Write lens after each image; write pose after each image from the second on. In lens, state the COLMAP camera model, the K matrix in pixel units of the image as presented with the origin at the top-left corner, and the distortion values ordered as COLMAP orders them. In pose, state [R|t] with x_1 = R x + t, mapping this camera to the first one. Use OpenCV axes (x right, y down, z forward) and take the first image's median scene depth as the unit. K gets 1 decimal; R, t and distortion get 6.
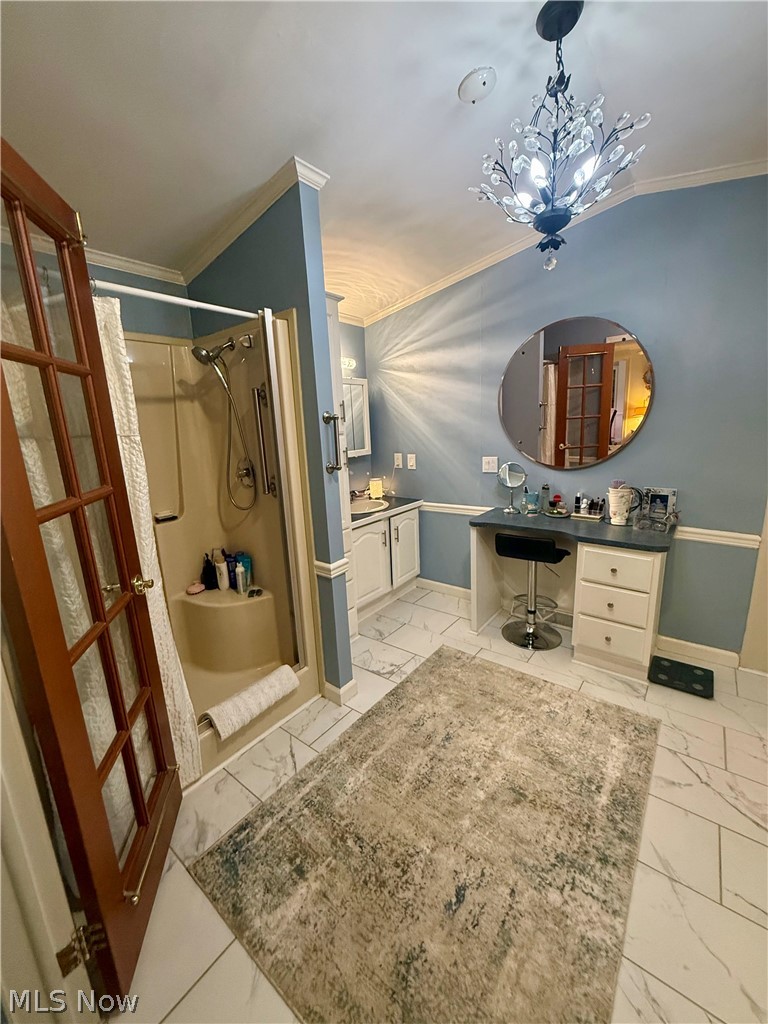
lens RADIAL K [[405.1, 0, 386.2], [0, 405.1, 511.3], [0, 0, 1]] dist [-0.000451, 0.000101]
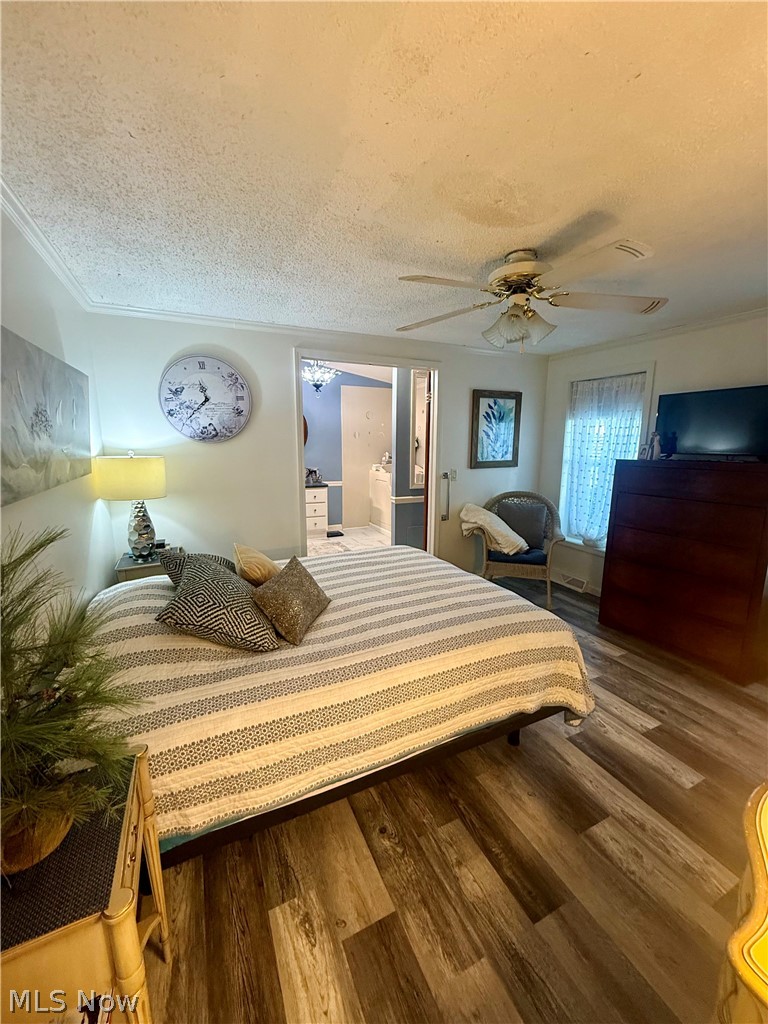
lens RADIAL K [[405.1, 0, 386.8], [0, 405.1, 512.7], [0, 0, 1]] dist [-0.000451, 0.000101]
pose [[0.442079, -0.118161, 0.889159, -1.783076], [0.165273, 0.985043, 0.048732, 0.217871], [-0.881618, 0.125410, 0.454996, -0.688835]]
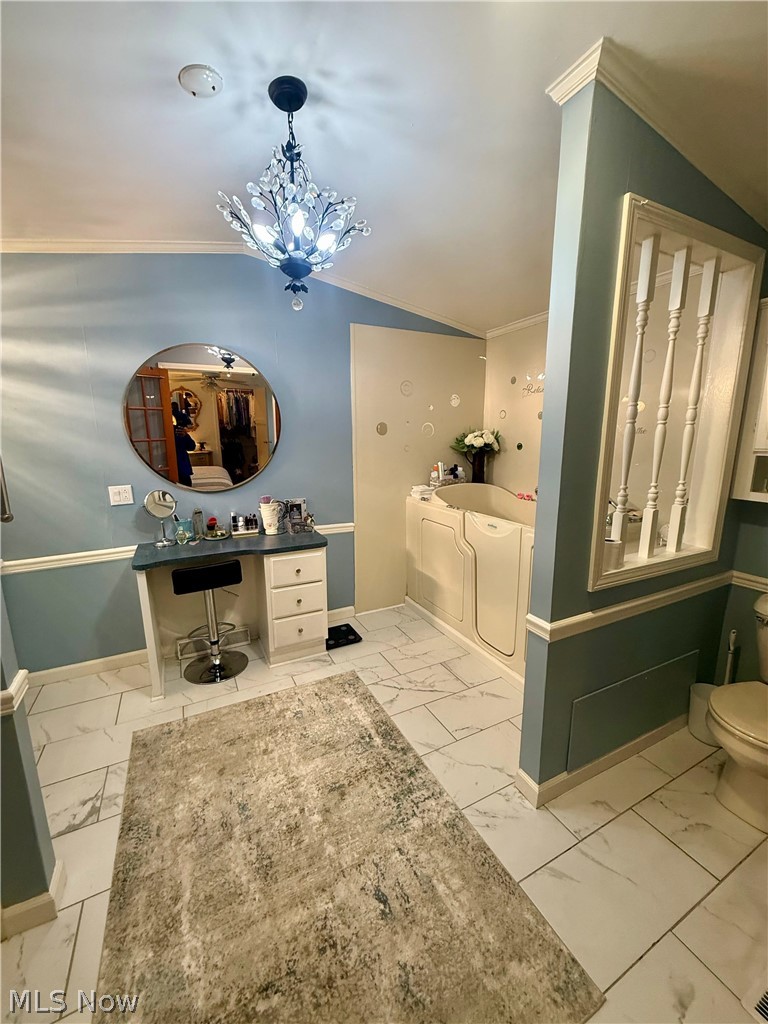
lens RADIAL K [[405.1, 0, 383.2], [0, 405.1, 510.9], [0, 0, 1]] dist [-0.000451, 0.000101]
pose [[0.425500, -0.130361, 0.895520, -0.396381], [0.182602, 0.981584, 0.056127, -0.049532], [-0.886344, 0.139642, 0.441468, 0.260945]]
